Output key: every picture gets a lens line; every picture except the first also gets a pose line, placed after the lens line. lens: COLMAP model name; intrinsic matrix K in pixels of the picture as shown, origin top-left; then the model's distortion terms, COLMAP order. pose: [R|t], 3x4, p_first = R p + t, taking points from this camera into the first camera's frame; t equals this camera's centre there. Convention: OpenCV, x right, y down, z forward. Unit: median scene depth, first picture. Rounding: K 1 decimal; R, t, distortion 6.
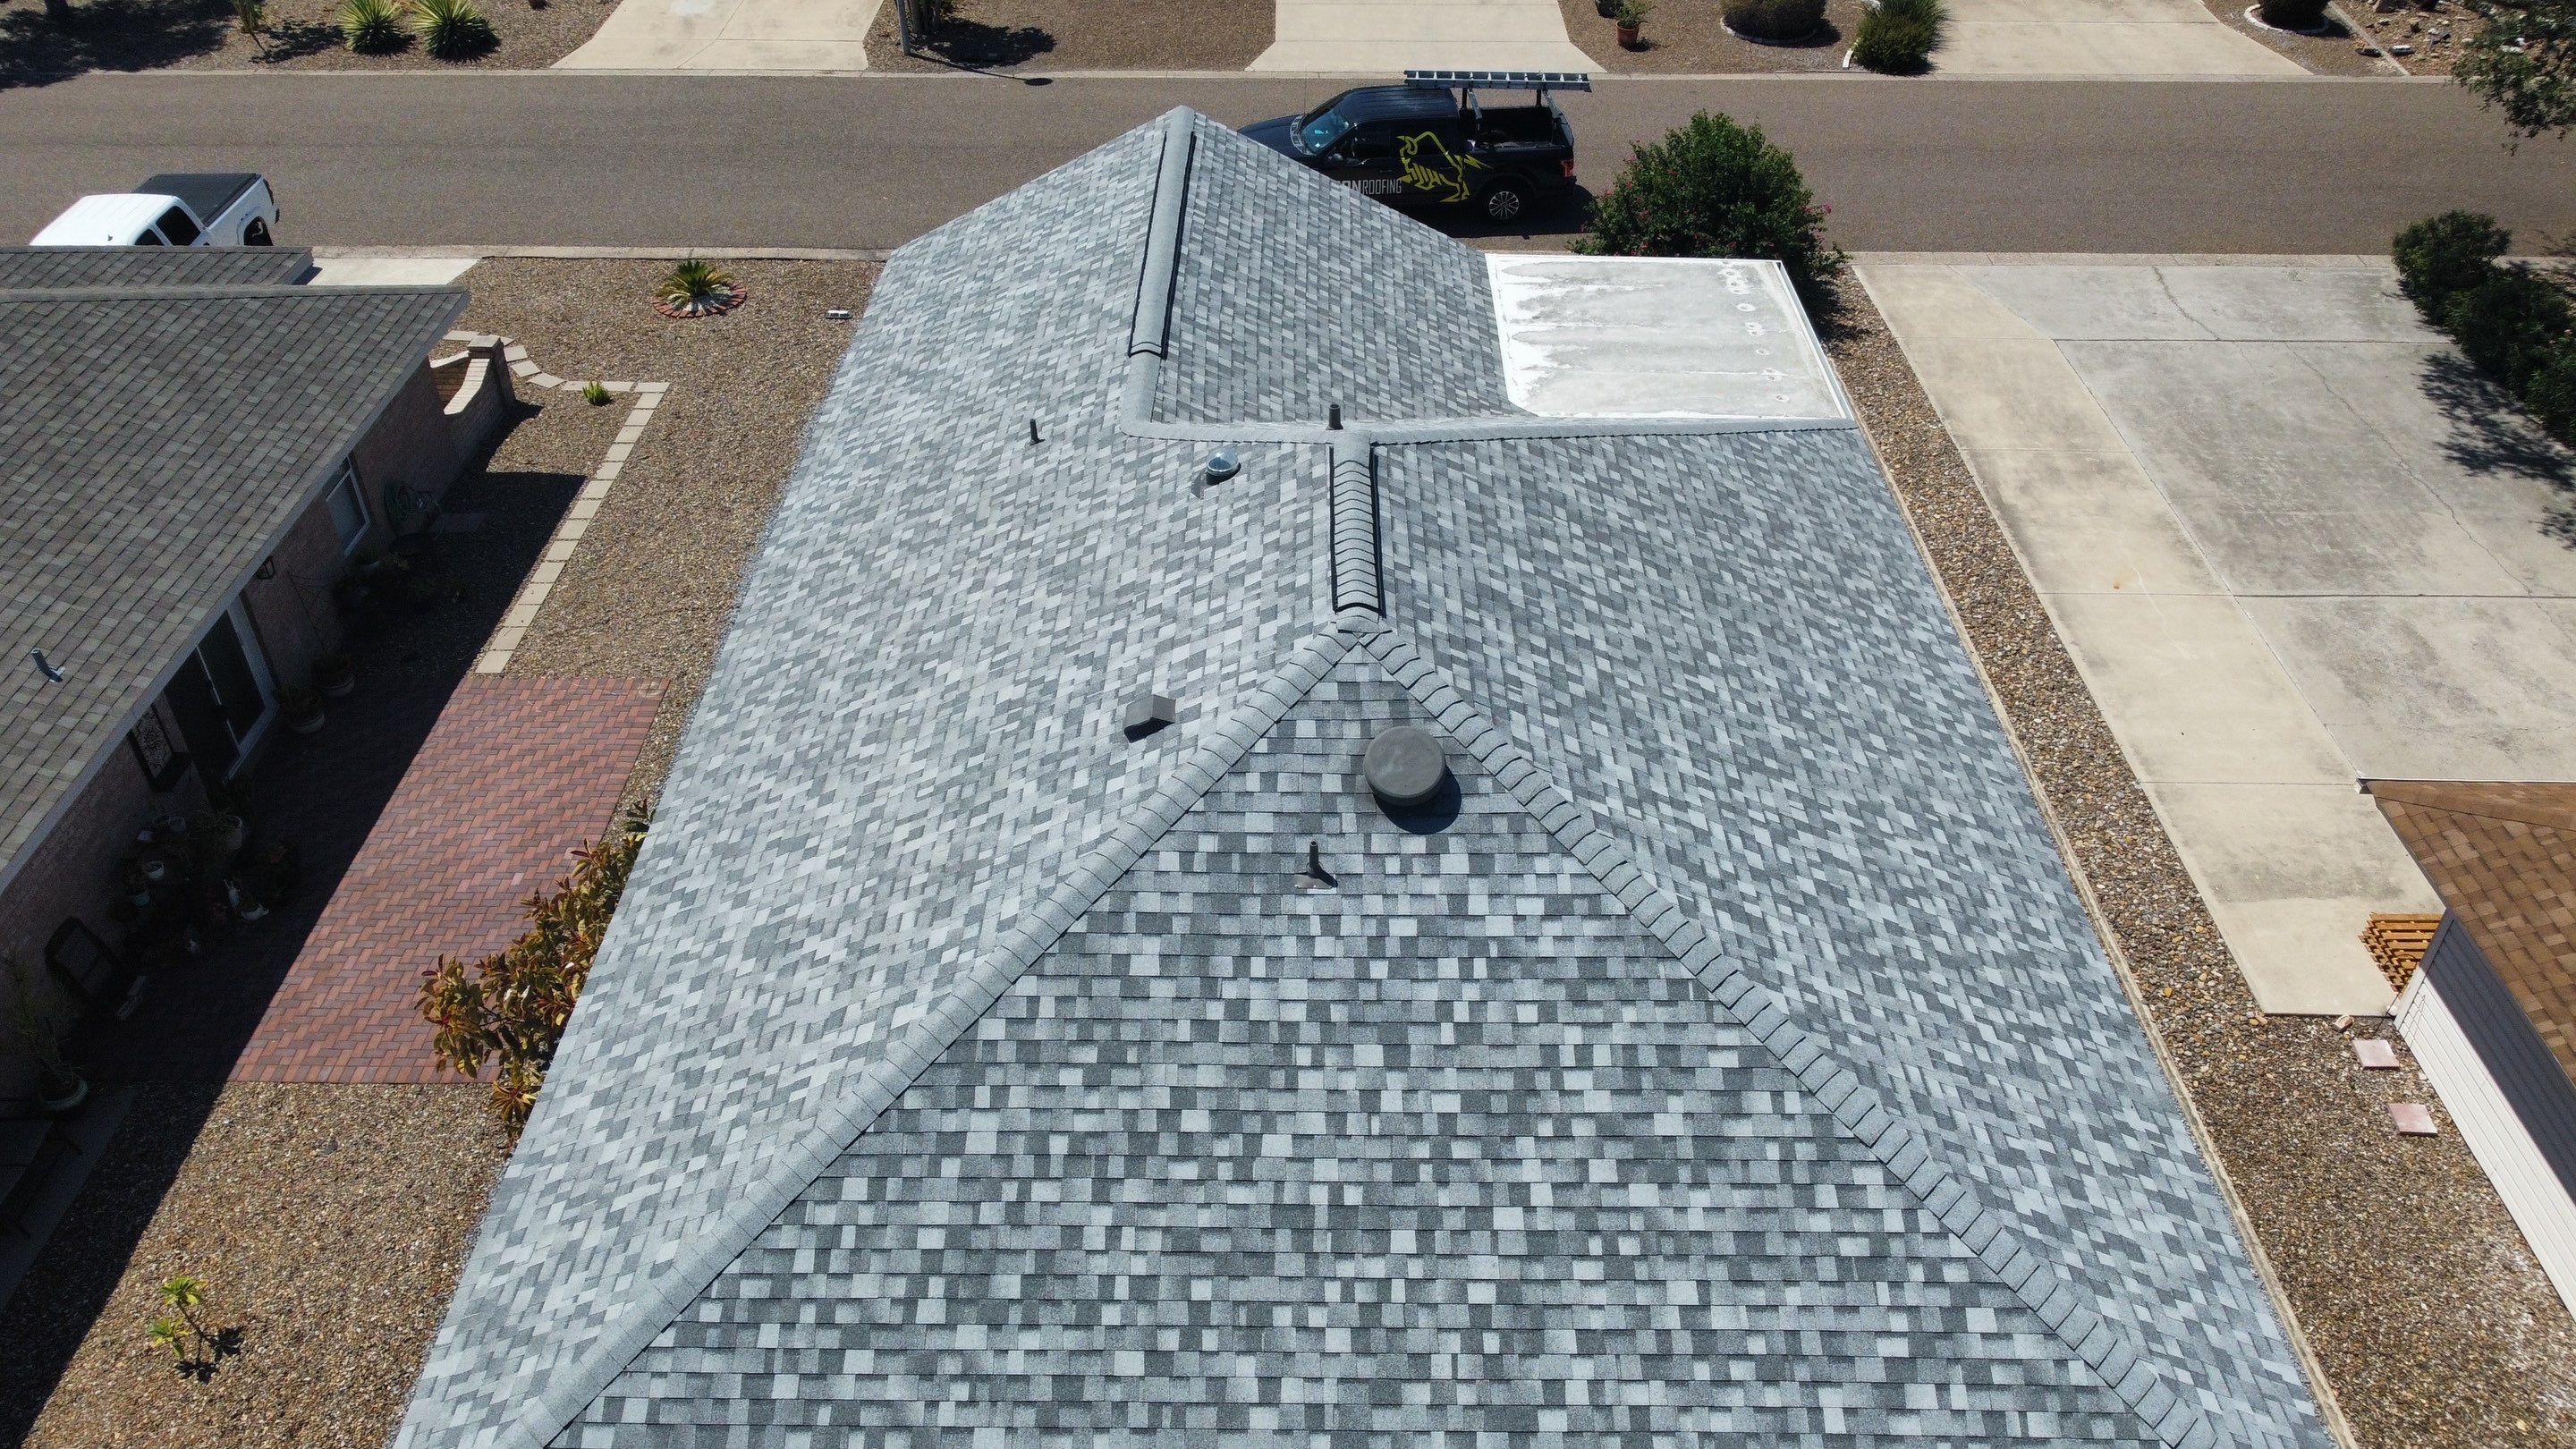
lens RADIAL K [[1956.9, 0, 1288.2], [0, 1956.9, 717.7], [0, 0, 1]] dist [-0.004466, 0.005510]
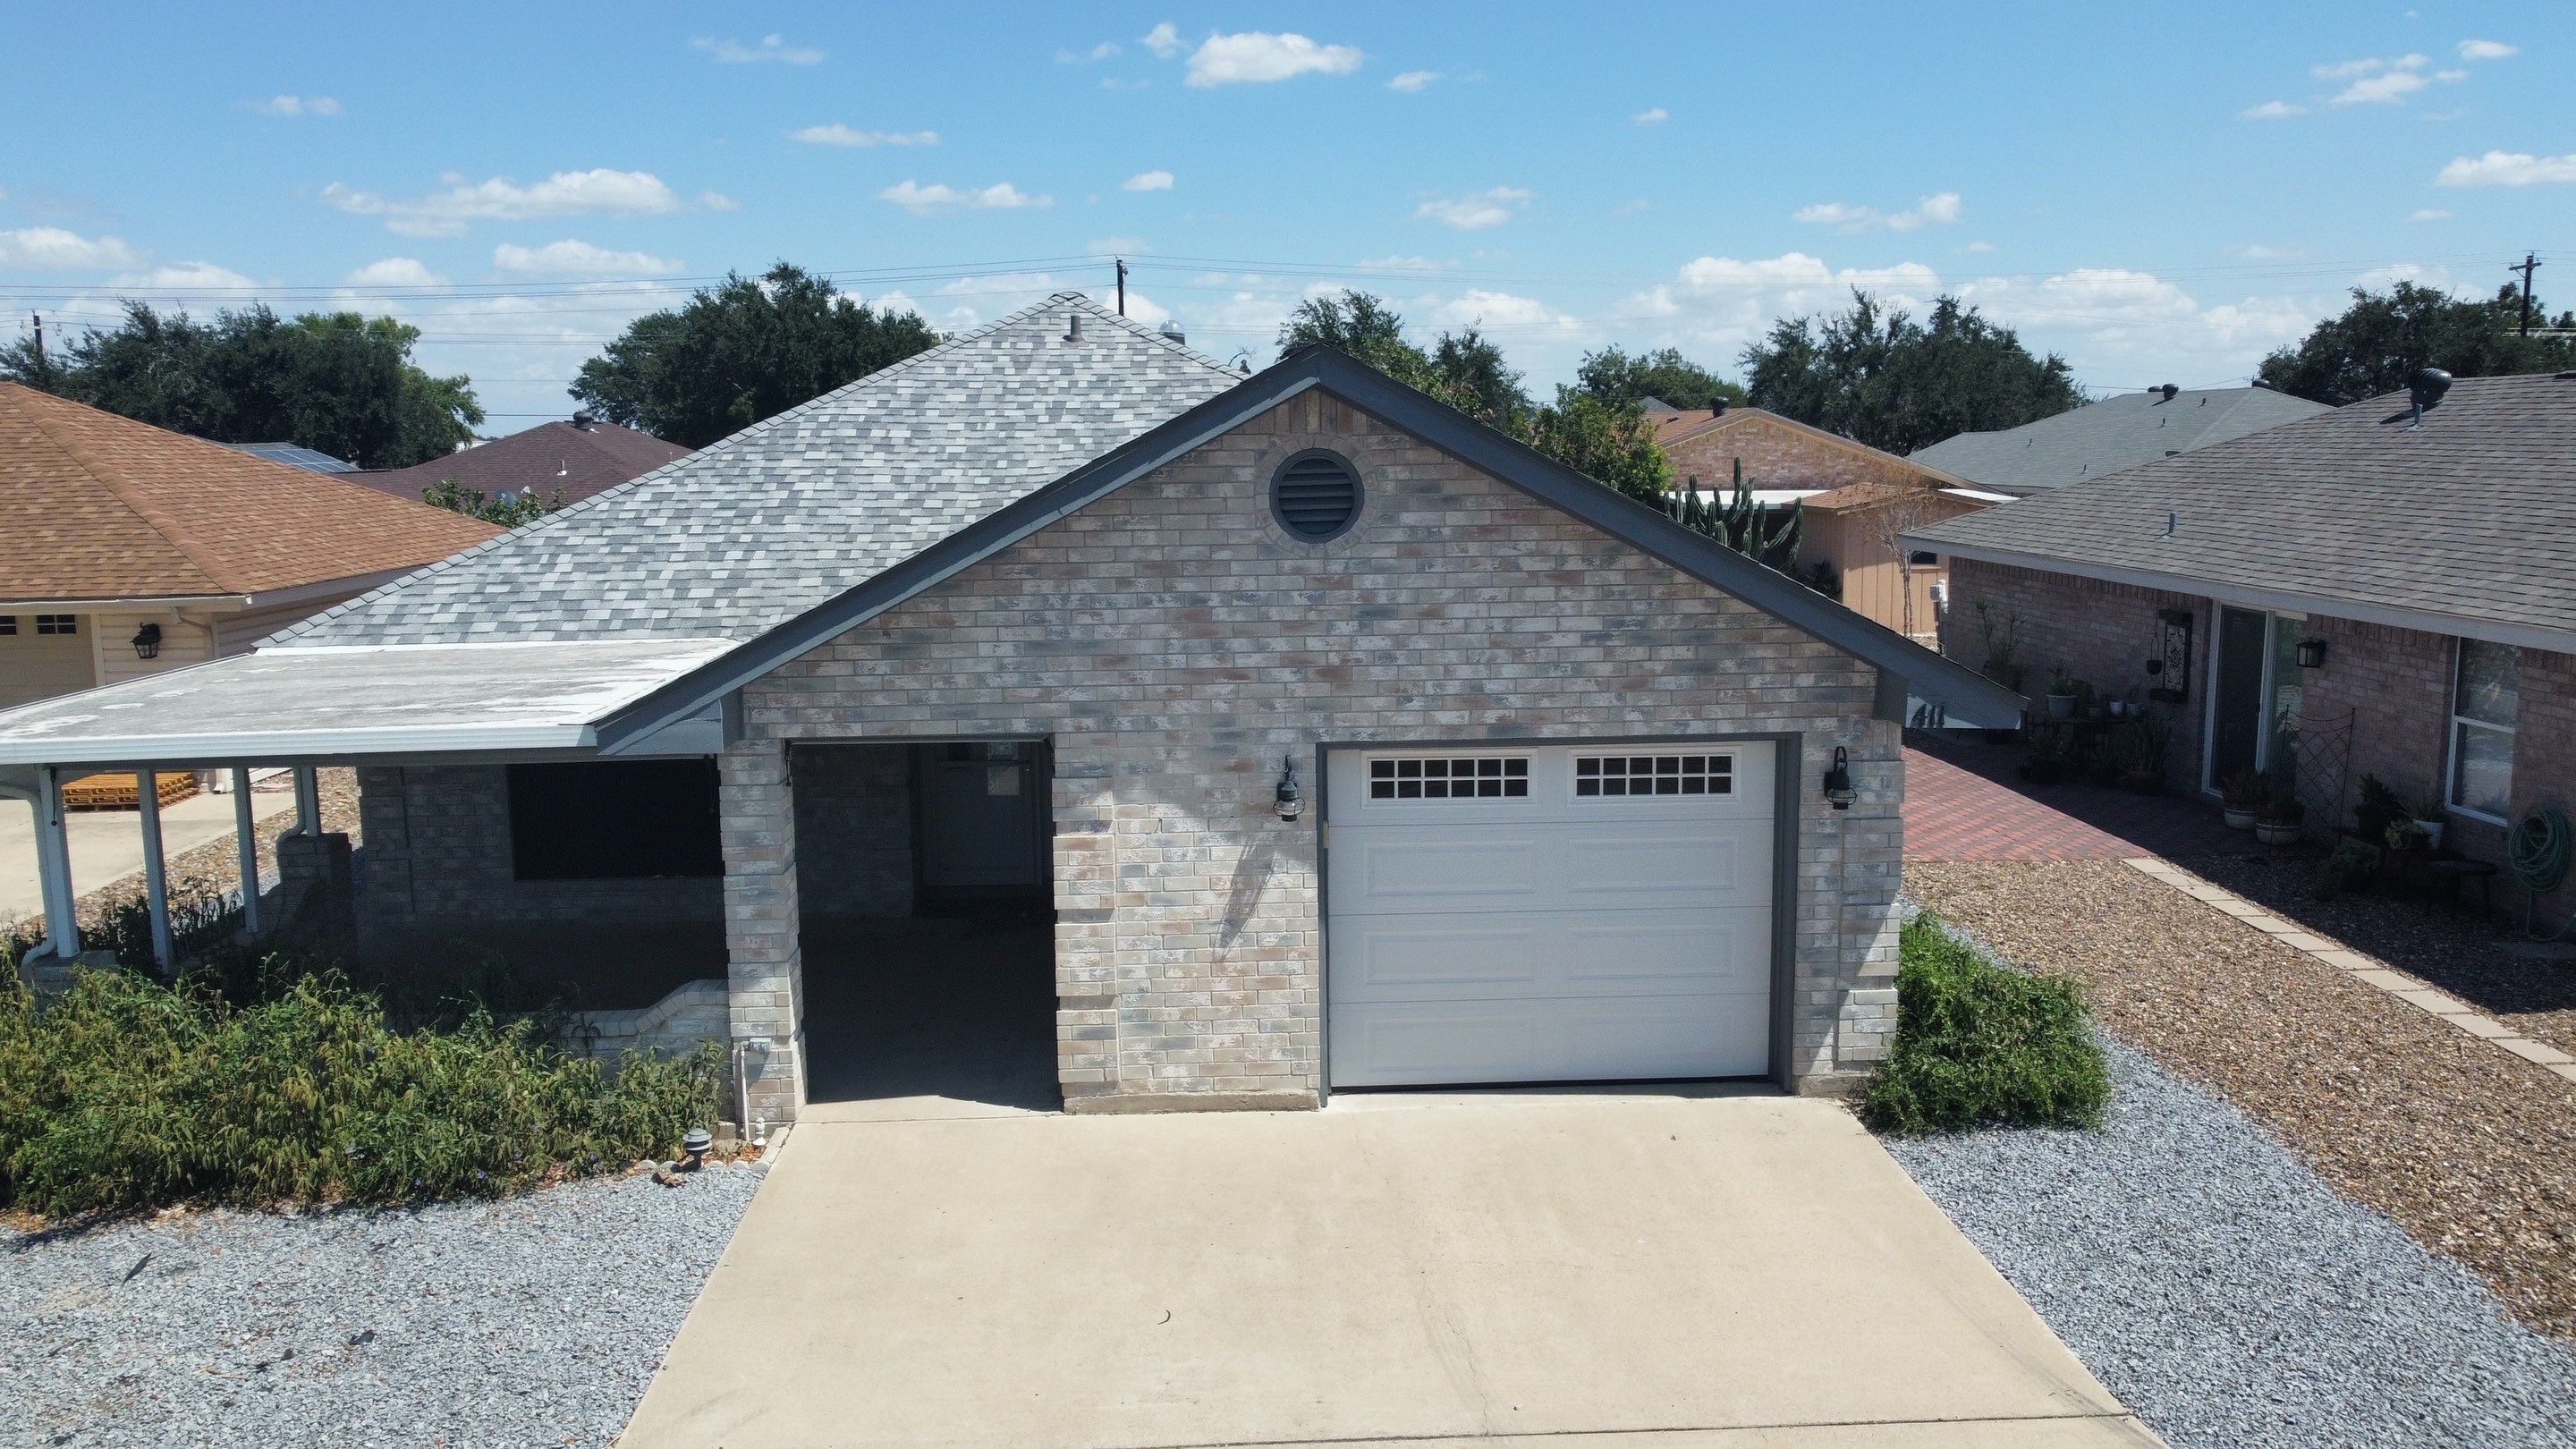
lens RADIAL K [[1956.9, 0, 1286.7], [0, 1956.9, 719.6], [0, 0, 1]] dist [-0.004466, 0.005510]
pose [[-0.998571, 0.015134, -0.051254, -0.031258], [-0.025575, 0.706788, 0.706963, -0.703883], [0.046925, 0.707263, -0.705391, 1.726687]]
